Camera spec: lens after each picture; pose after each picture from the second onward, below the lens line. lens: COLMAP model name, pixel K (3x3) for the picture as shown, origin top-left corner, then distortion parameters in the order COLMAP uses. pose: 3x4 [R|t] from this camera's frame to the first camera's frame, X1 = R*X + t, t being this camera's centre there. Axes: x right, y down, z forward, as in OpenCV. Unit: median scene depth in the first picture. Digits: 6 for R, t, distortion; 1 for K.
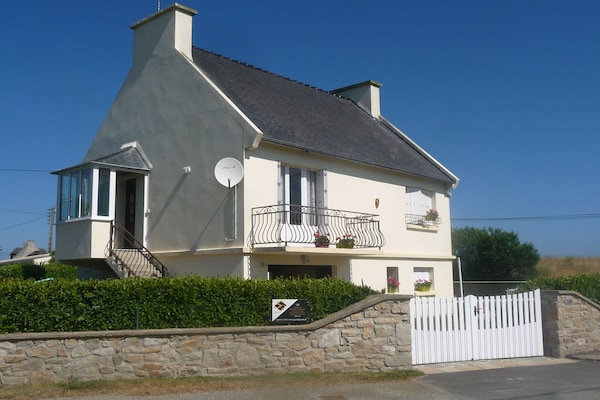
lens RADIAL K [[613.1, 0, 300.0], [0, 613.1, 200.0], [0, 0, 1]] dist [-0.012614, -0.006118]
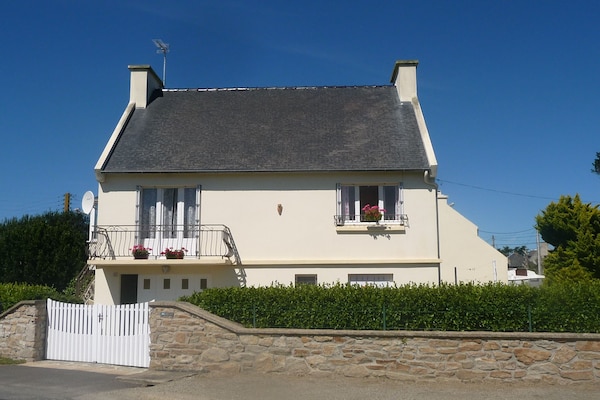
lens RADIAL K [[669.5, 0, 300.0], [0, 669.5, 200.0], [0, 0, 1]] dist [0.017632, 0.016787]
pose [[0.616400, -0.087602, -0.782545, 1.226613], [0.092153, 0.994989, -0.038797, 0.043369], [0.782022, -0.048200, 0.621384, 0.459672]]
